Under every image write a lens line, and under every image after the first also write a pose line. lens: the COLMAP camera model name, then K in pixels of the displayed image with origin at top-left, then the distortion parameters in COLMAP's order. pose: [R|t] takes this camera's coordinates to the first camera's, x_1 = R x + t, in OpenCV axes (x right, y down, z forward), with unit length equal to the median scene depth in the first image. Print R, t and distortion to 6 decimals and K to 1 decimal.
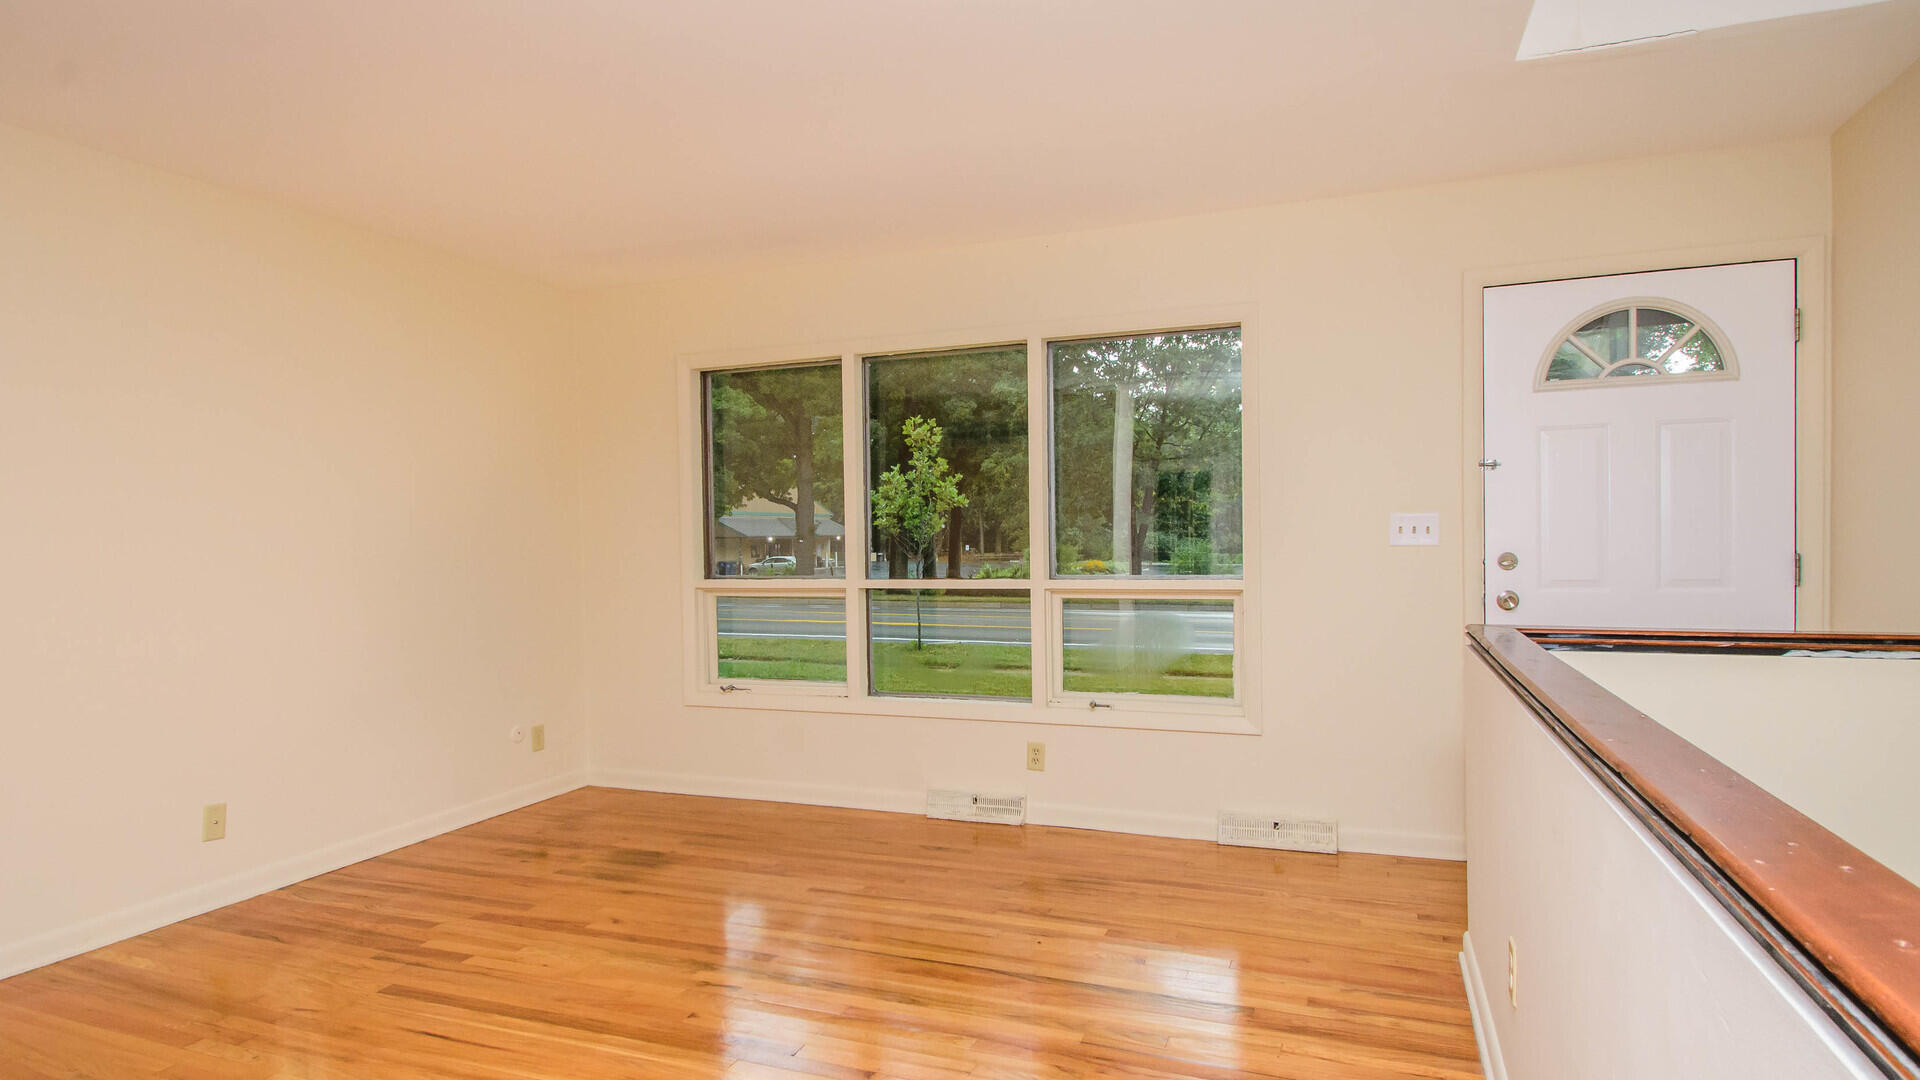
lens RADIAL K [[1103.6, 0, 943.8], [0, 1103.6, 539.8], [0, 0, 1]] dist [-0.001087, 0.000366]
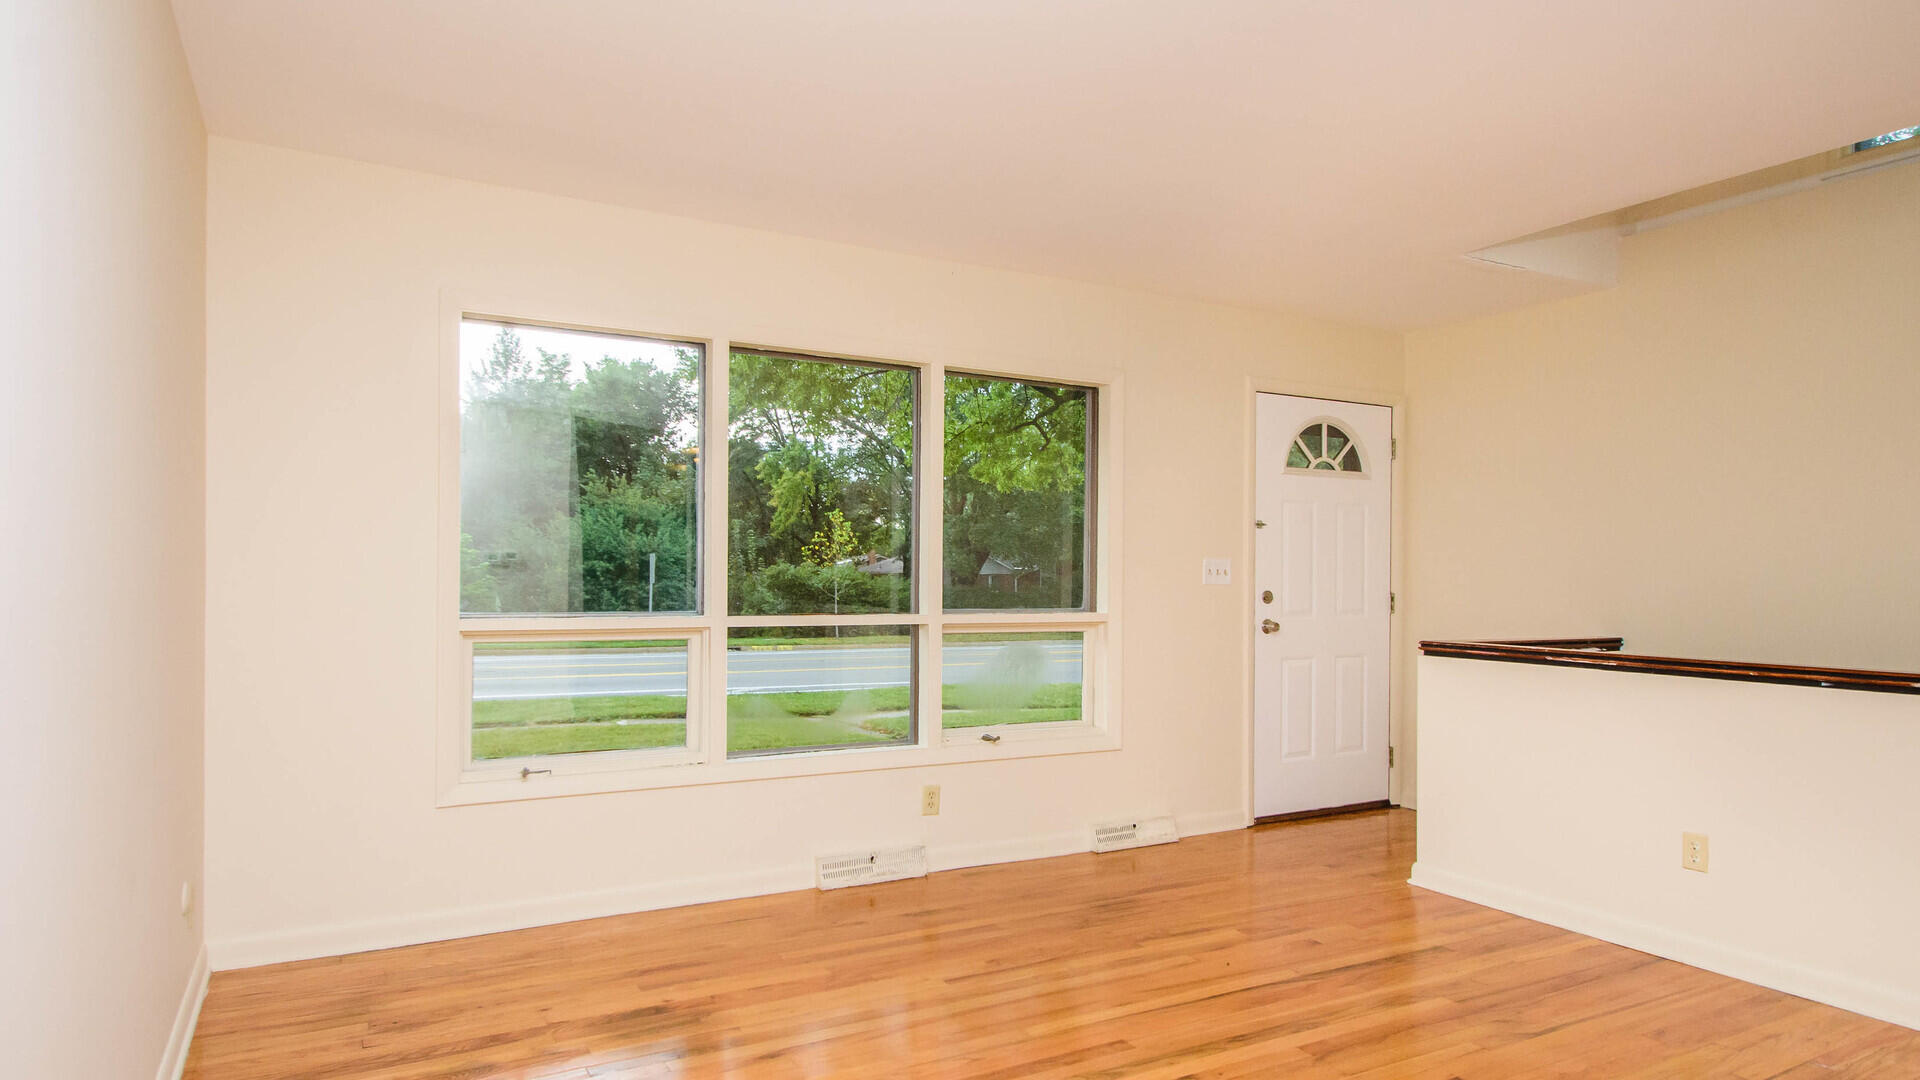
lens RADIAL K [[1103.6, 0, 950.8], [0, 1103.6, 557.4], [0, 0, 1]] dist [-0.001087, 0.000366]
pose [[0.626170, 0.033228, 0.778978, -0.673822], [-0.016822, 0.999435, -0.029110, 0.014156], [-0.779505, 0.005124, 0.626375, 0.398989]]
